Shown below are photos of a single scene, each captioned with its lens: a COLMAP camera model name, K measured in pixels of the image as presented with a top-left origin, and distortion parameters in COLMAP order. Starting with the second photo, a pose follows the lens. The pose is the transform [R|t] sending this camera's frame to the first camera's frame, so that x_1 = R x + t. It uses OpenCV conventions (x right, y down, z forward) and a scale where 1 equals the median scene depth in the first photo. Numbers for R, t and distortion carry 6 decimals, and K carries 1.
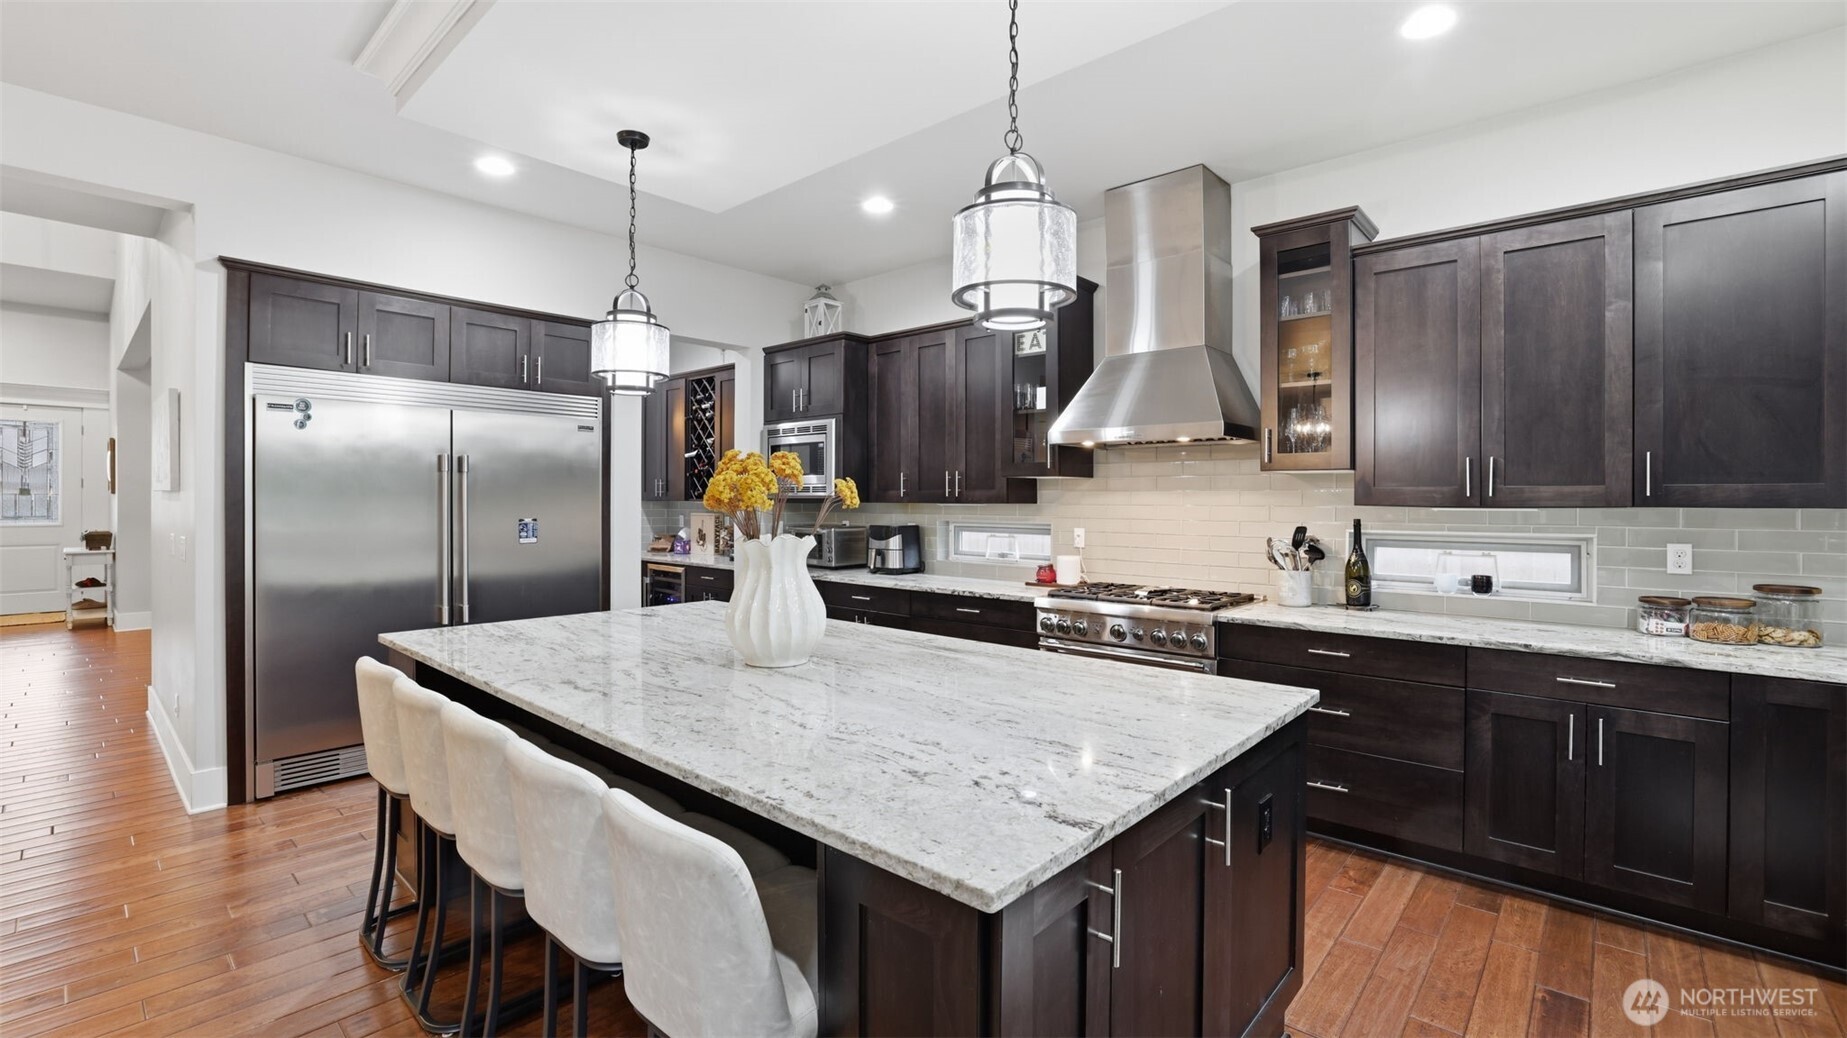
lens RADIAL K [[821.7, 0, 923.8], [0, 821.7, 503.3], [0, 0, 1]] dist [0.001521, 0.000170]
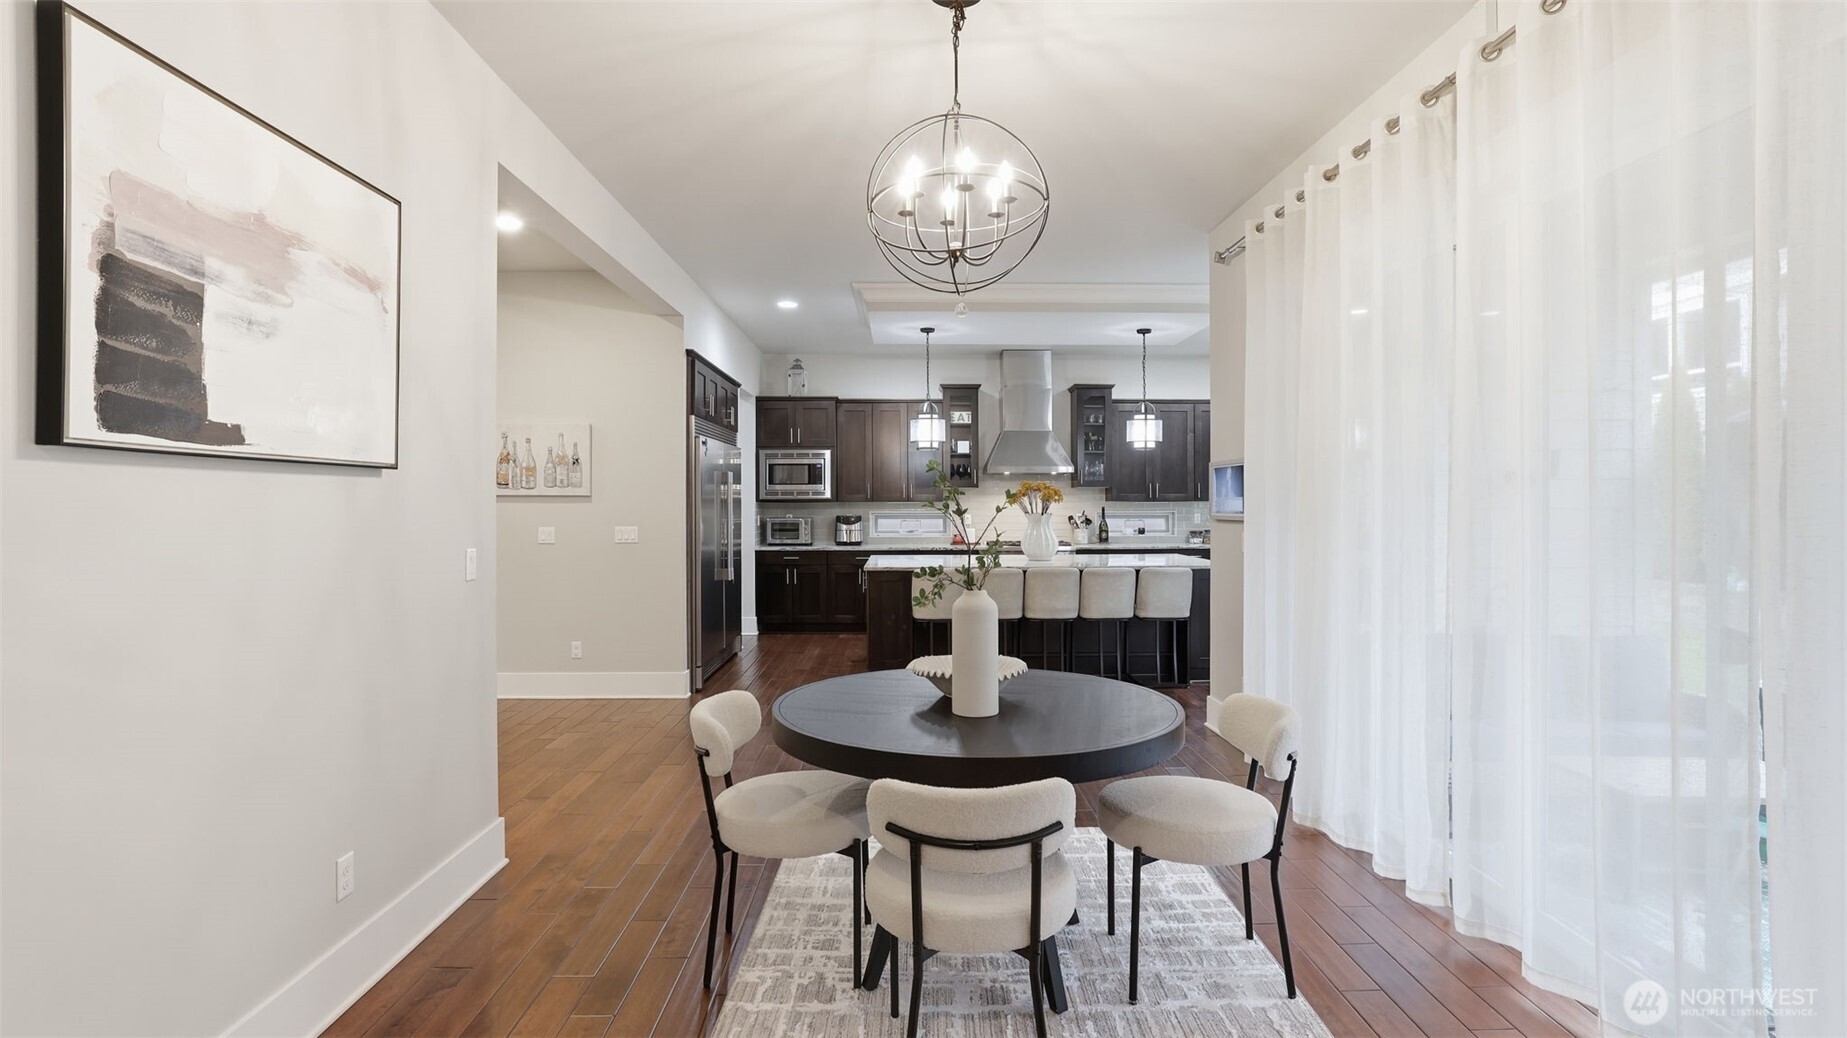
lens RADIAL K [[821.7, 0, 923.8], [0, 821.7, 503.3], [0, 0, 1]] dist [0.001521, 0.000170]
pose [[0.748417, -0.003525, 0.663219, -1.508094], [0.005529, 0.999984, -0.000925, 0.007158], [-0.663205, 0.004359, 0.748425, -0.485116]]
